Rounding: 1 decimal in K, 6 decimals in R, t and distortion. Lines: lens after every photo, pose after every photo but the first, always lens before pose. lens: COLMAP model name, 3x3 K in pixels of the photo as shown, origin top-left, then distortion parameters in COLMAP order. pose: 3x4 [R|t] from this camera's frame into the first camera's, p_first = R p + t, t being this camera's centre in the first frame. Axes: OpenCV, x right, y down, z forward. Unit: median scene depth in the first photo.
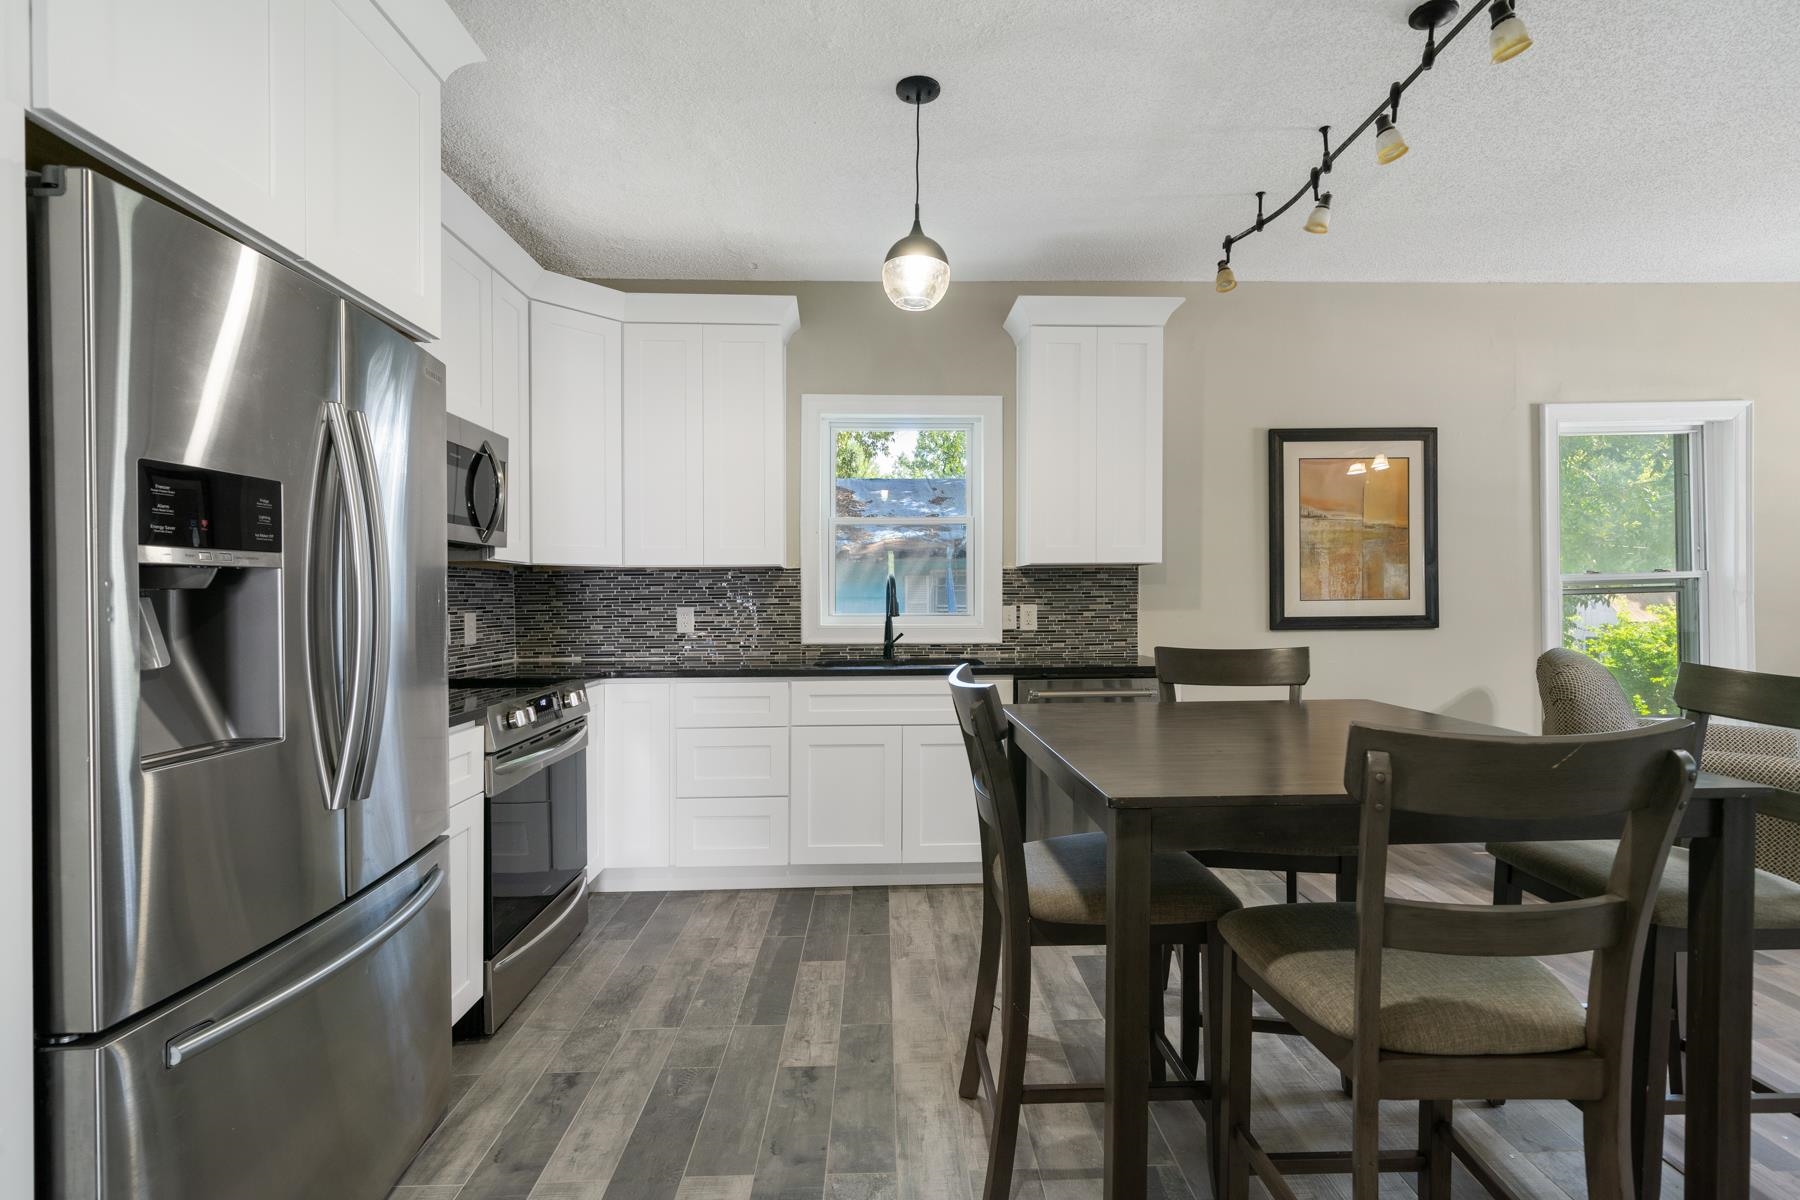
lens RADIAL K [[818.3, 0, 896.5], [0, 818.3, 592.0], [0, 0, 1]] dist [0.001440, 0.000639]
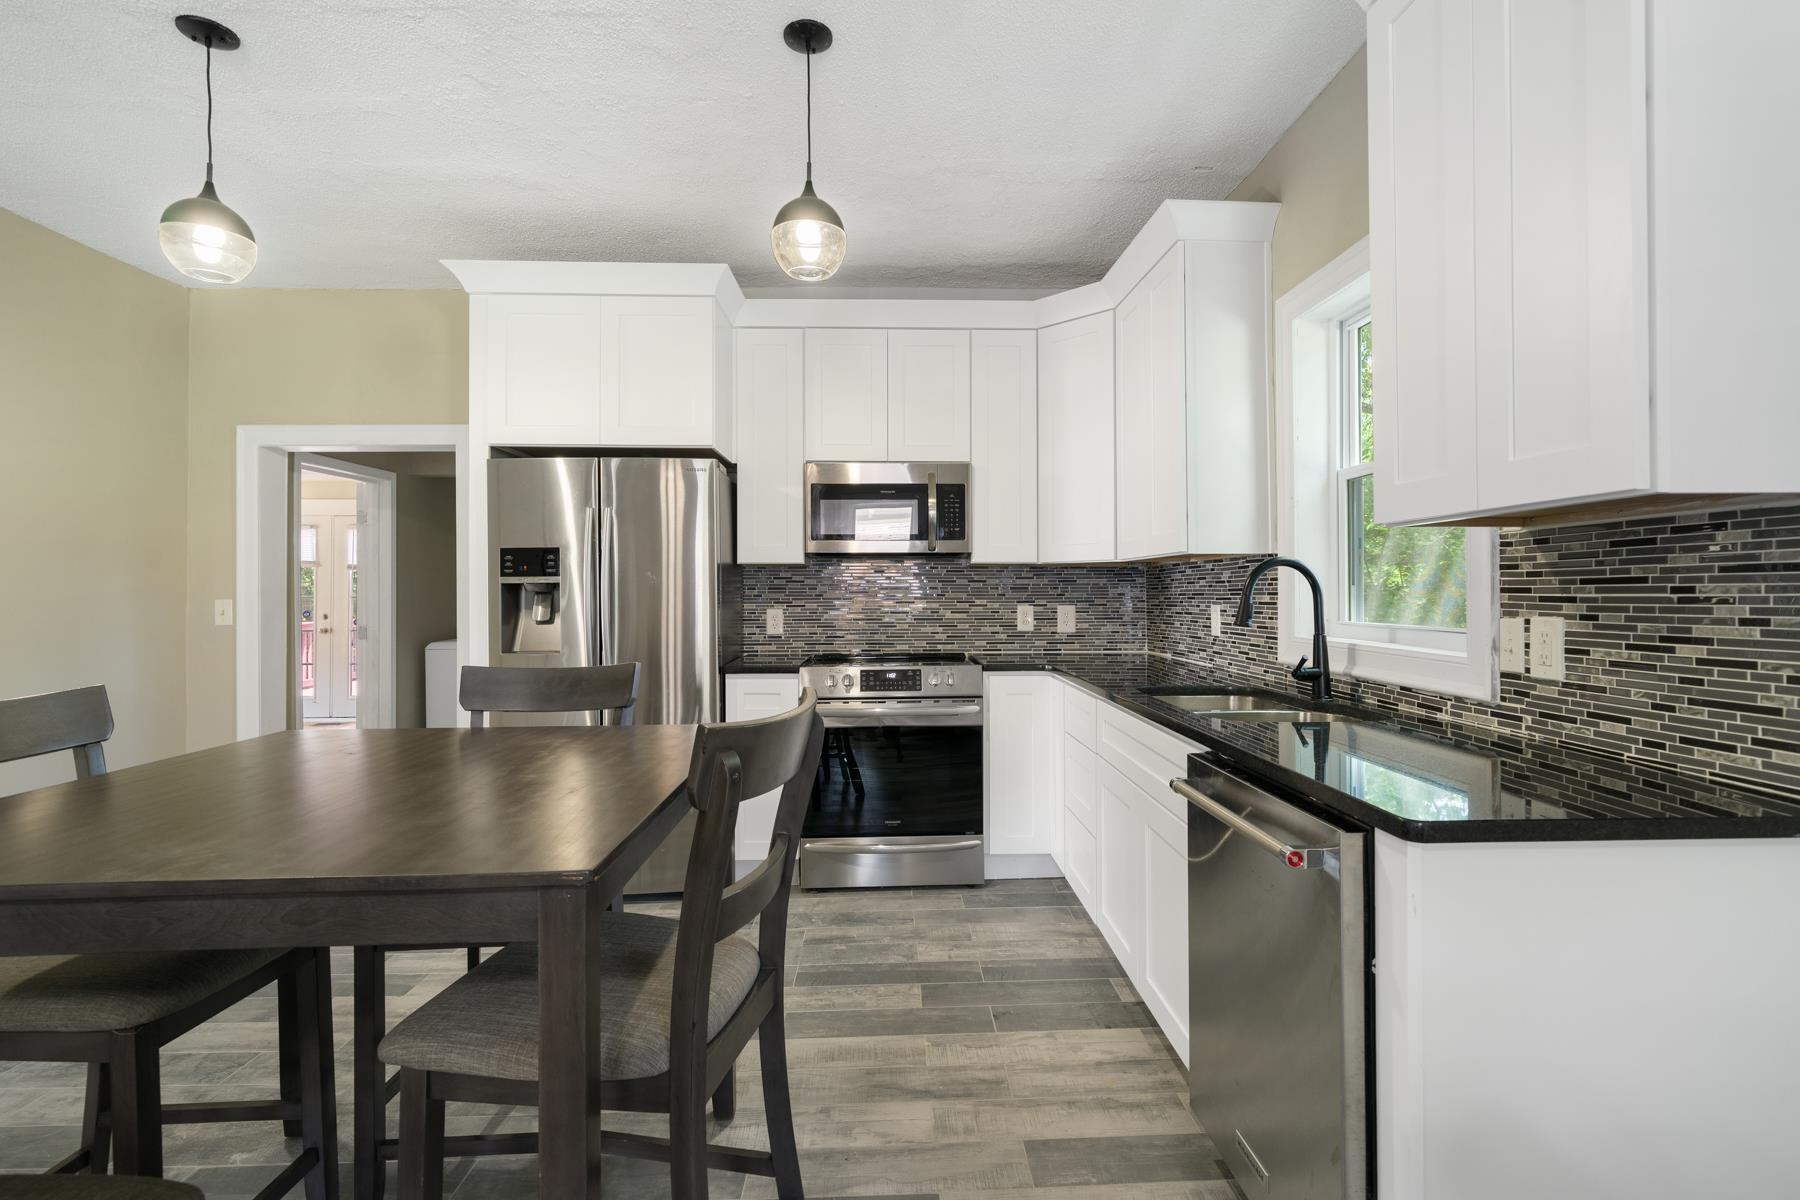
lens RADIAL K [[818.3, 0, 911.6], [0, 818.3, 585.1], [0, 0, 1]] dist [0.001440, 0.000639]
pose [[0.018553, -0.002081, -0.999826, 0.575537], [0.009470, 0.999953, -0.001905, -0.002813], [0.999783, -0.009433, 0.018571, 0.684250]]
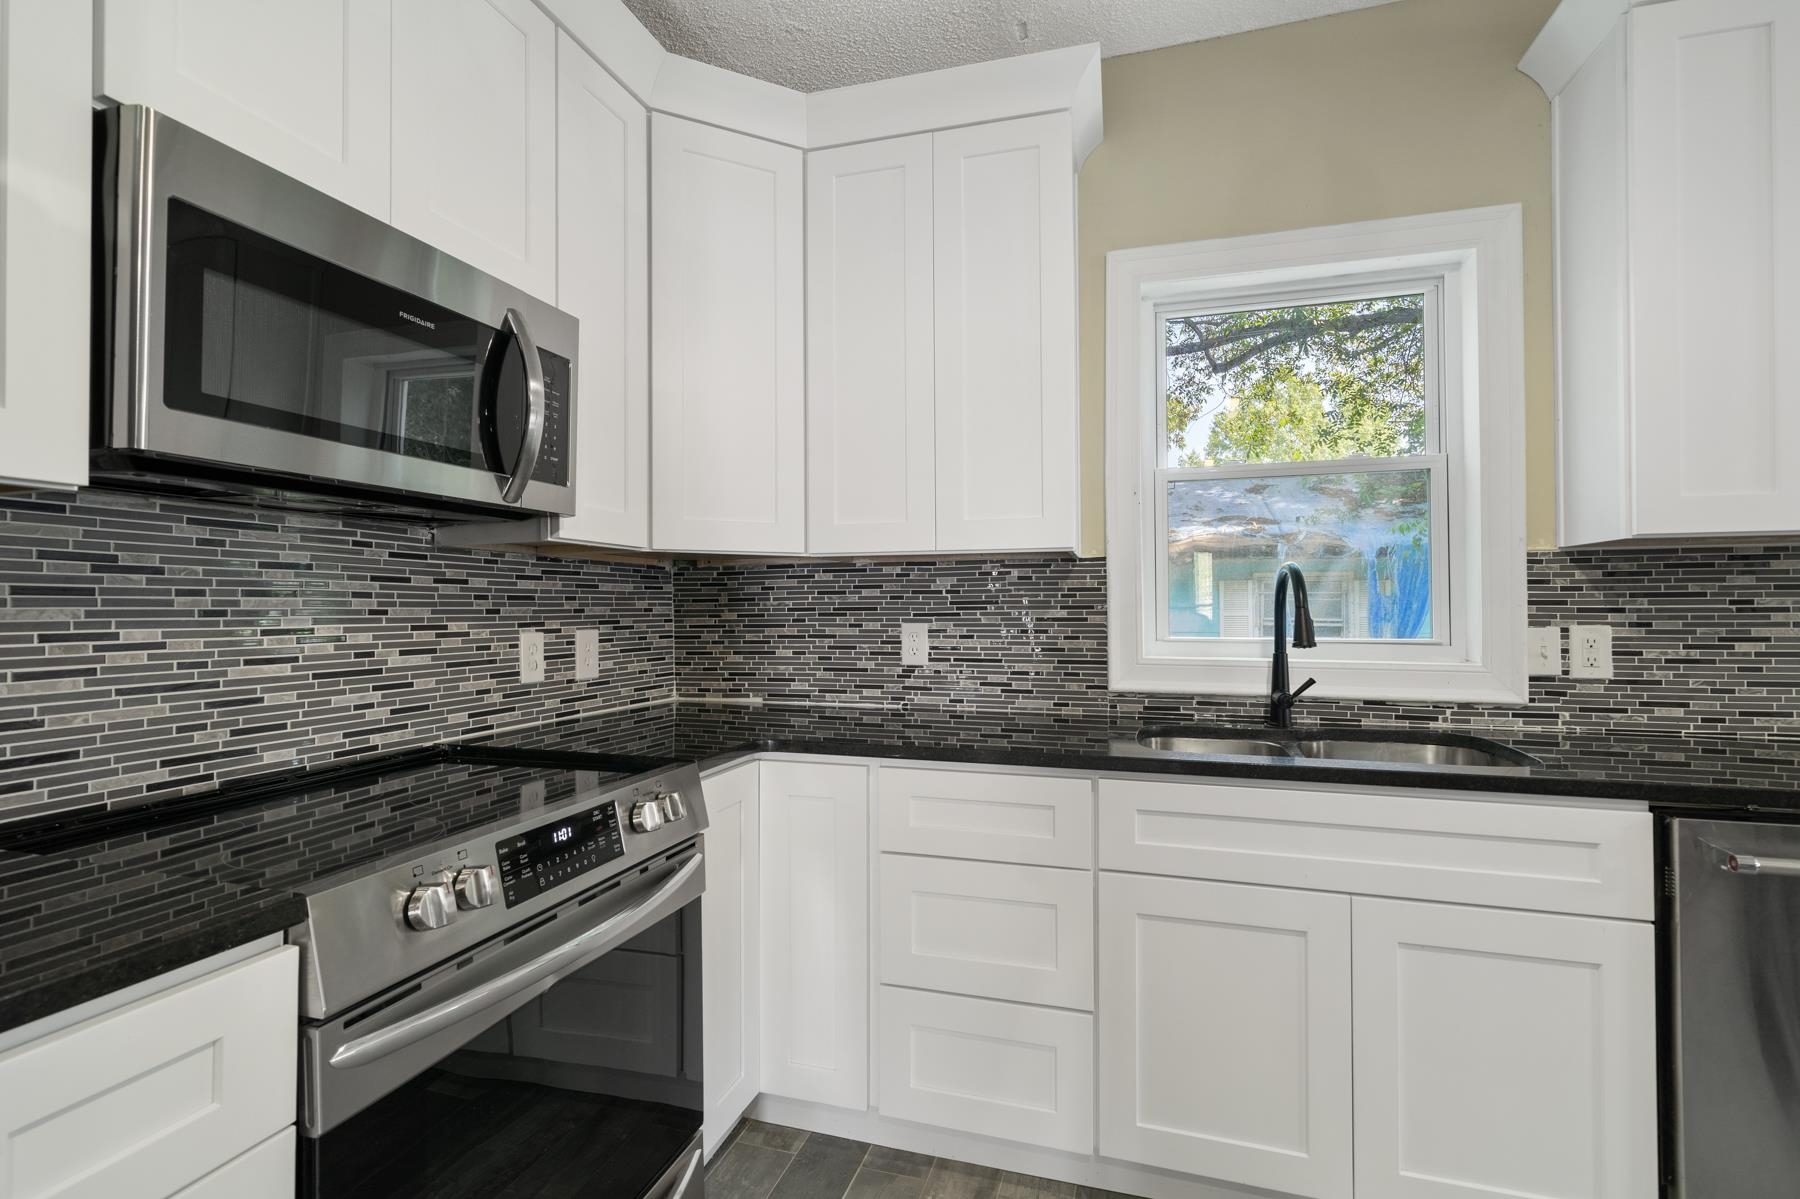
lens RADIAL K [[818.3, 0, 914.4], [0, 818.3, 575.0], [0, 0, 1]] dist [0.001440, 0.000639]
pose [[0.949516, -0.007827, -0.313622, -0.066511], [-0.002129, 0.999505, -0.031388, 0.001889], [0.313713, 0.030471, 0.949029, 0.421721]]
